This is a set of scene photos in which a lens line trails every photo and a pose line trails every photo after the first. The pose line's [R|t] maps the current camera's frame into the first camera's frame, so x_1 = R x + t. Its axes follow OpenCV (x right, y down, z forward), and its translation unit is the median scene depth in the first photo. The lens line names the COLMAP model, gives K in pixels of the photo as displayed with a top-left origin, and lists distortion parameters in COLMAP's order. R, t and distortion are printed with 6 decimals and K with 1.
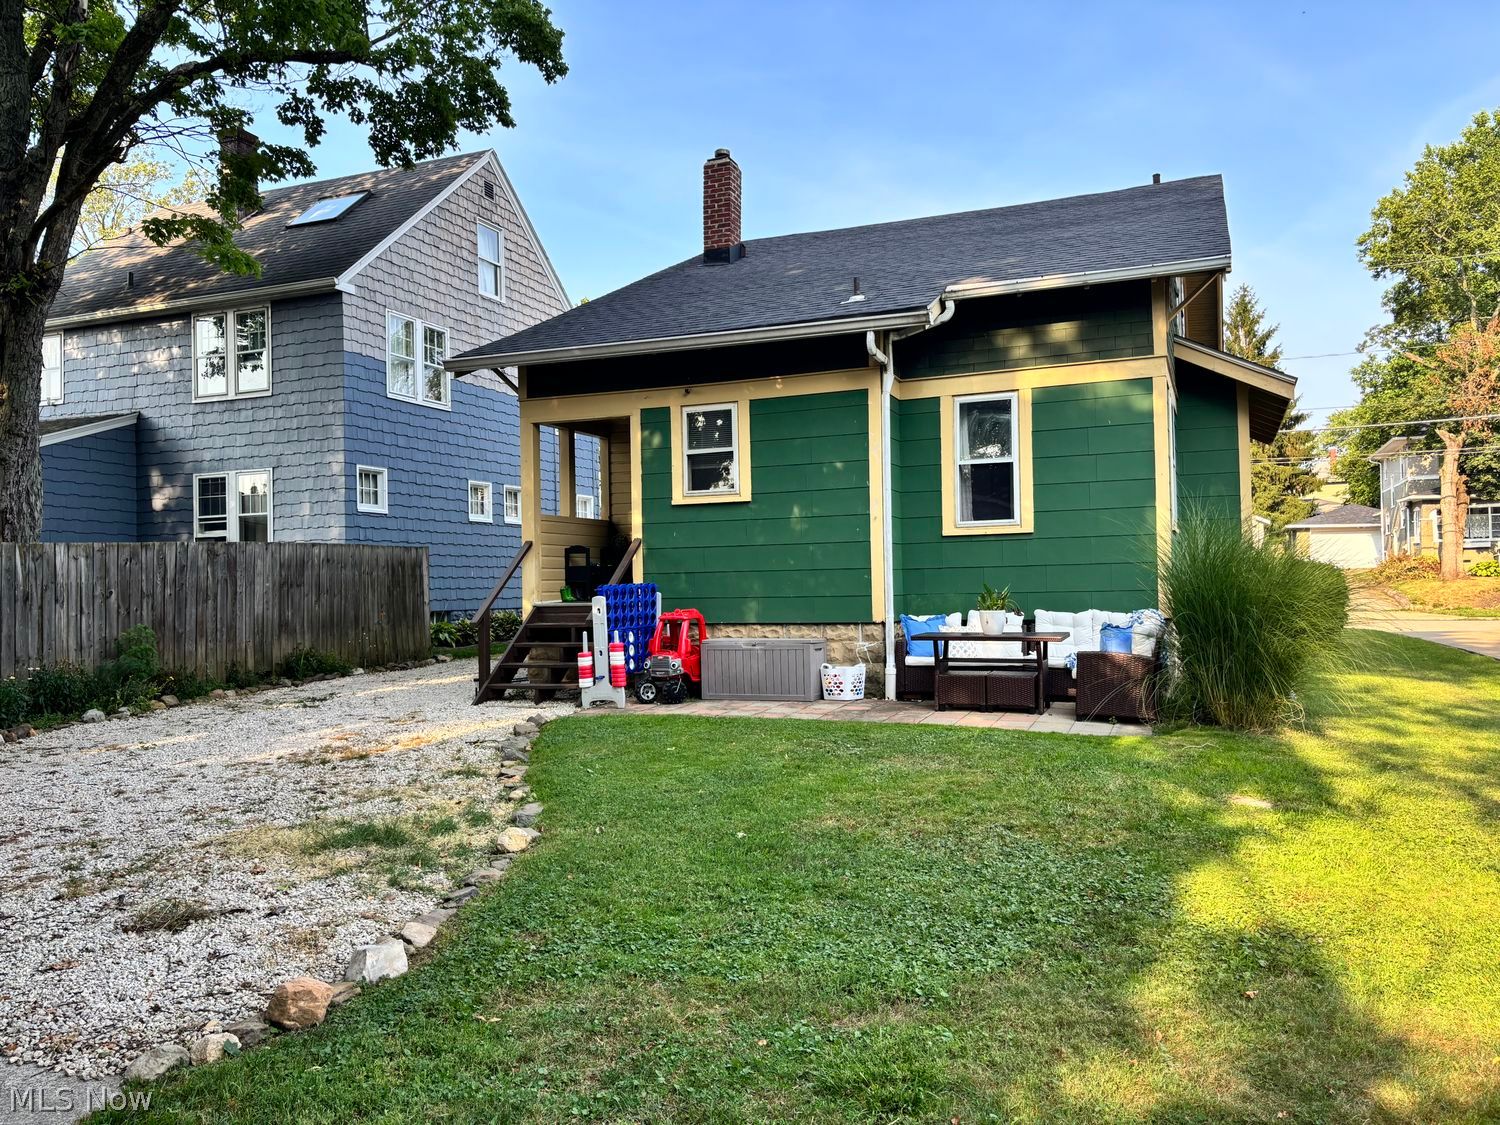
lens RADIAL K [[1113.8, 0, 741.7], [0, 1113.8, 567.8], [0, 0, 1]] dist [0.058821, -0.061776]
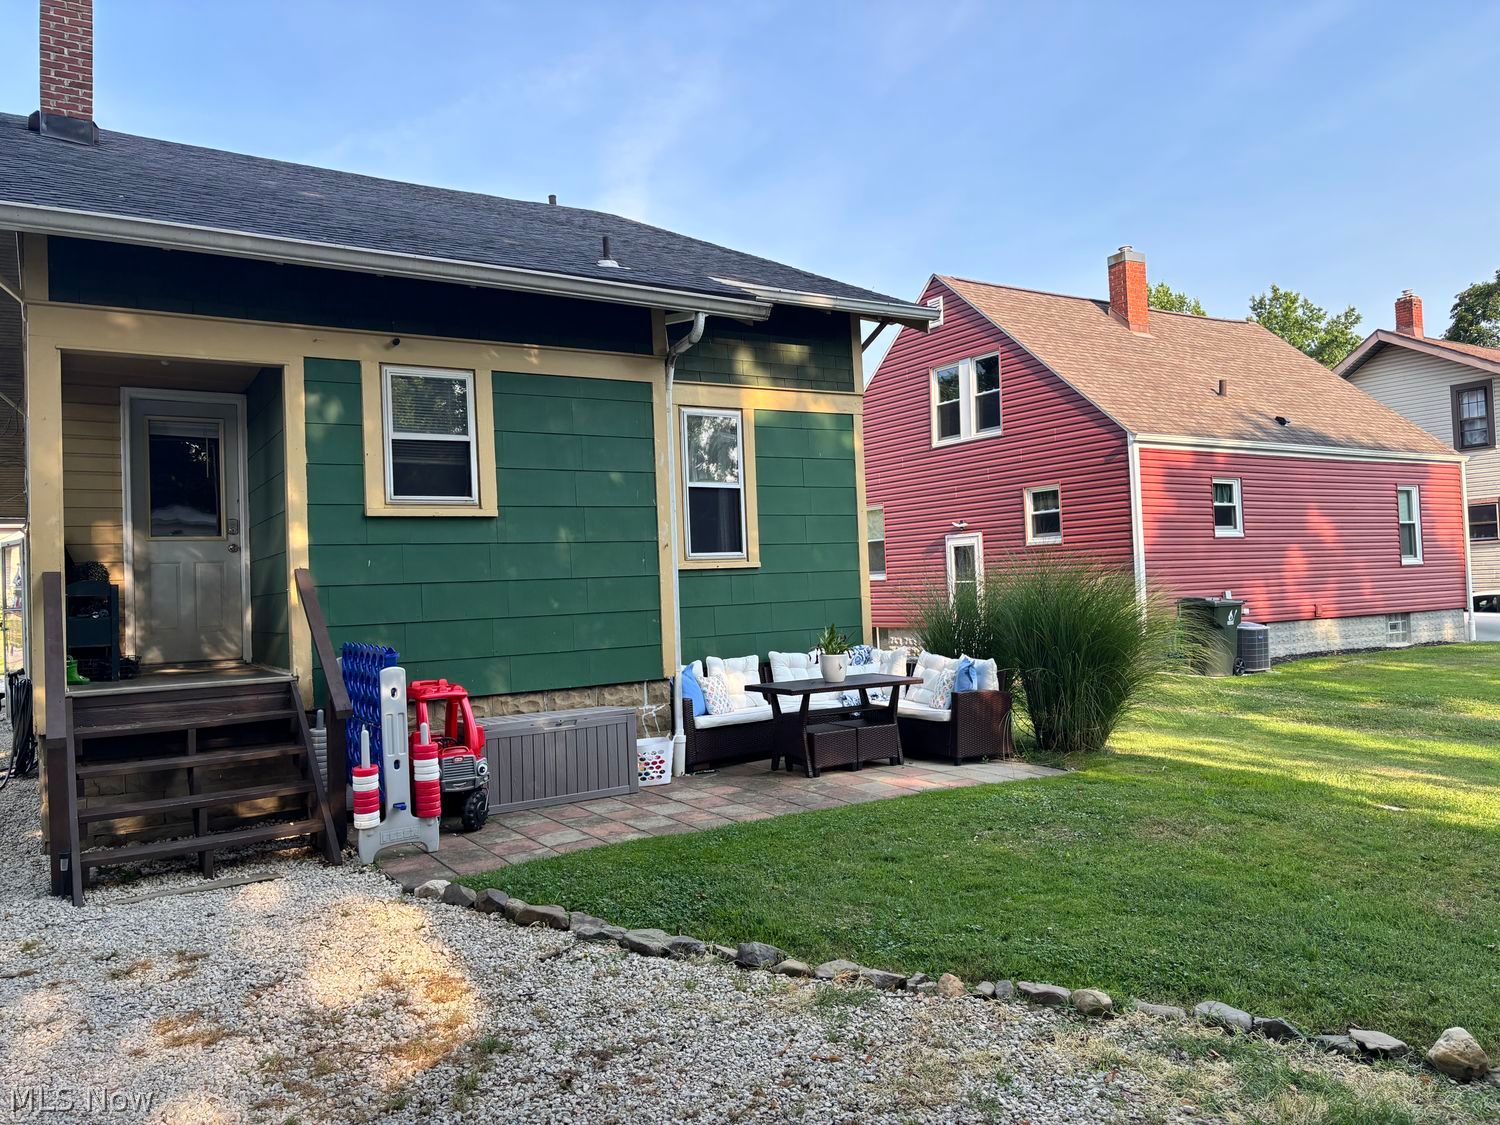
lens RADIAL K [[1112.3, 0, 750.0], [0, 1112.3, 562.5], [0, 0, 1]] dist [0.067011, -0.071001]
pose [[0.575064, 0.015749, 0.817957, -0.481227], [0.016338, 0.999394, -0.030729, -0.007987], [-0.817945, 0.031035, 0.574458, 0.485342]]
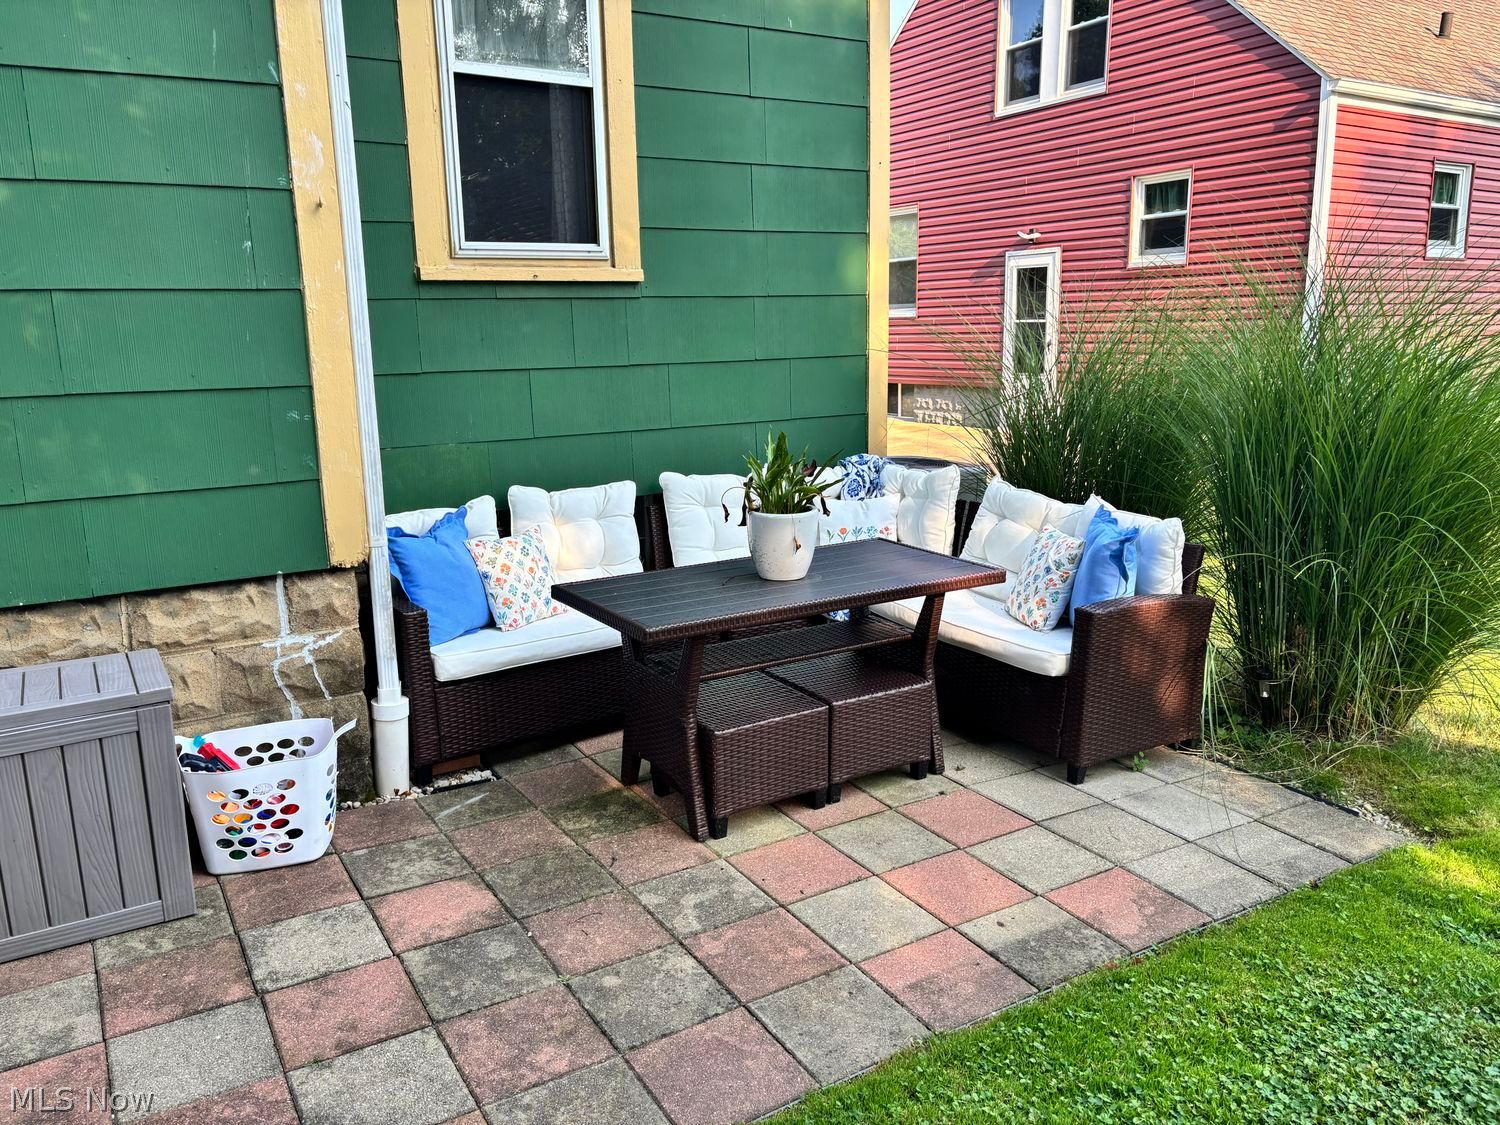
lens RADIAL K [[1128.9, 0, 743.9], [0, 1128.9, 564.1], [0, 0, 1]] dist [0.050621, -0.049545]
pose [[0.592988, -0.159416, 0.789273, -0.057183], [-0.004018, 0.979608, 0.200879, -0.014065], [-0.805201, -0.122291, 0.580255, 0.716597]]
